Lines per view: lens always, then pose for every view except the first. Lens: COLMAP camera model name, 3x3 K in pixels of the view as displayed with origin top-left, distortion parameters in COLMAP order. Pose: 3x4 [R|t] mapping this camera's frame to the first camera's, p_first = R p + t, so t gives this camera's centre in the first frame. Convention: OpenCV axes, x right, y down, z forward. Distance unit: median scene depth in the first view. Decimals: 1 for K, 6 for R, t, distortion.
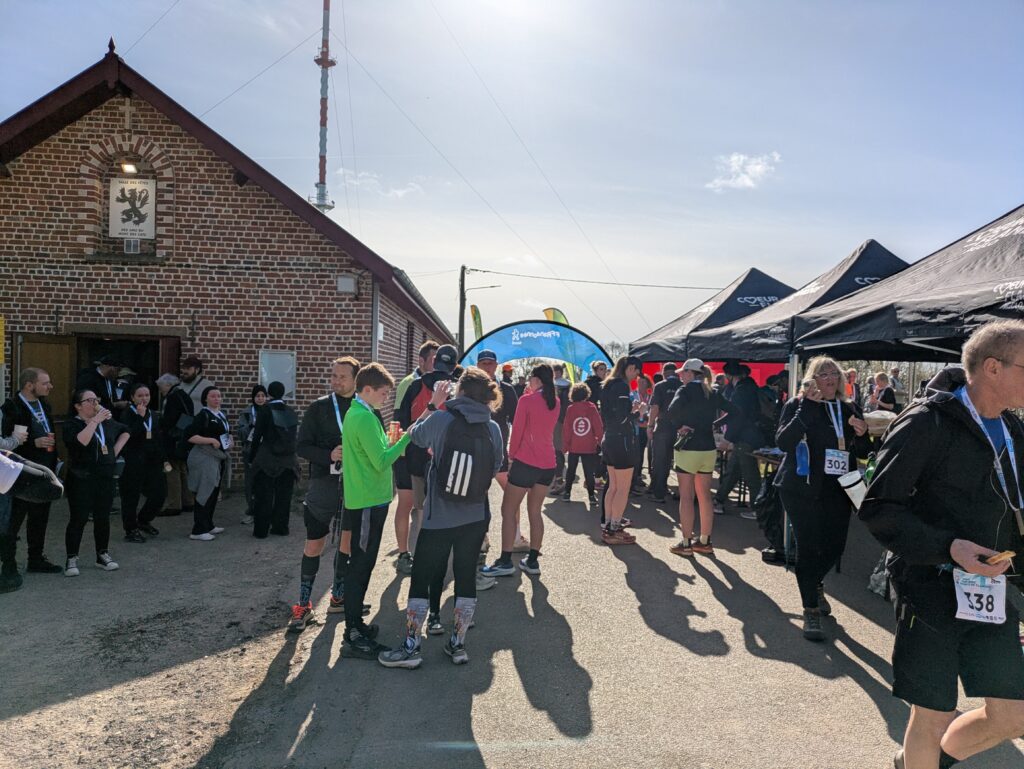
lens RADIAL K [[757.4, 0, 512.6], [0, 757.4, 387.5], [0, 0, 1]] dist [0.033146, -0.000160]
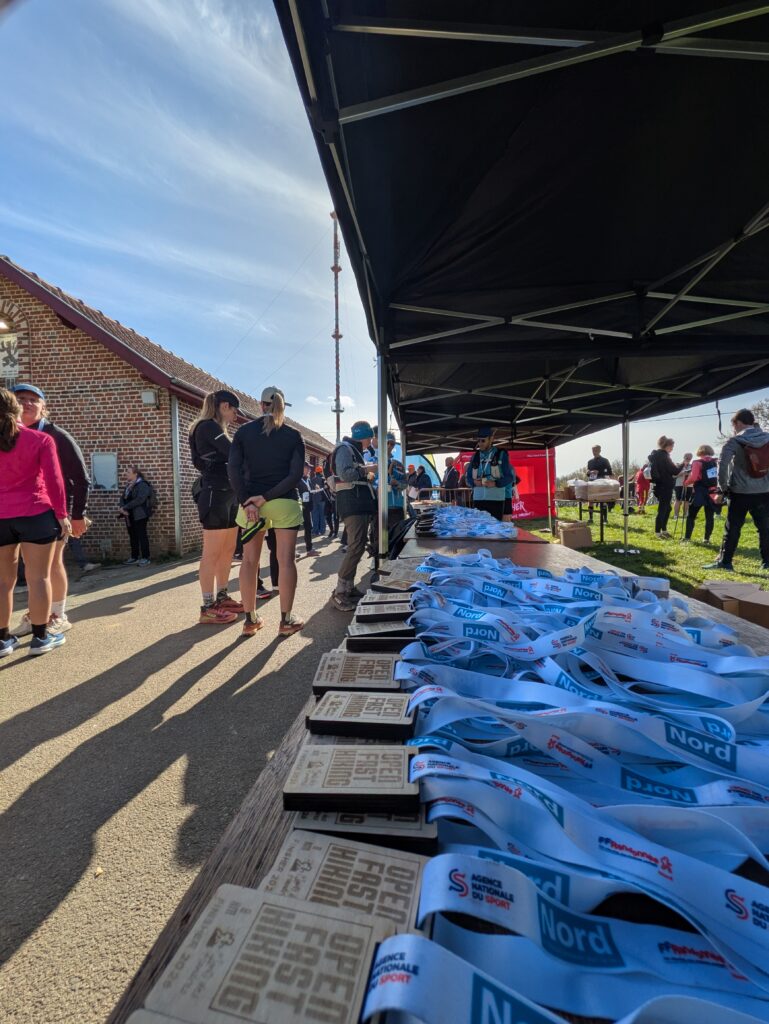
lens RADIAL K [[408.6, 0, 382.9], [0, 408.6, 506.8], [0, 0, 1]] dist [-0.001262, 0.000000]
pose [[0.988722, -0.039294, -0.144513, 0.260862], [0.040539, 0.999162, 0.005675, 0.059491], [0.144169, -0.011469, 0.989487, 0.374380]]
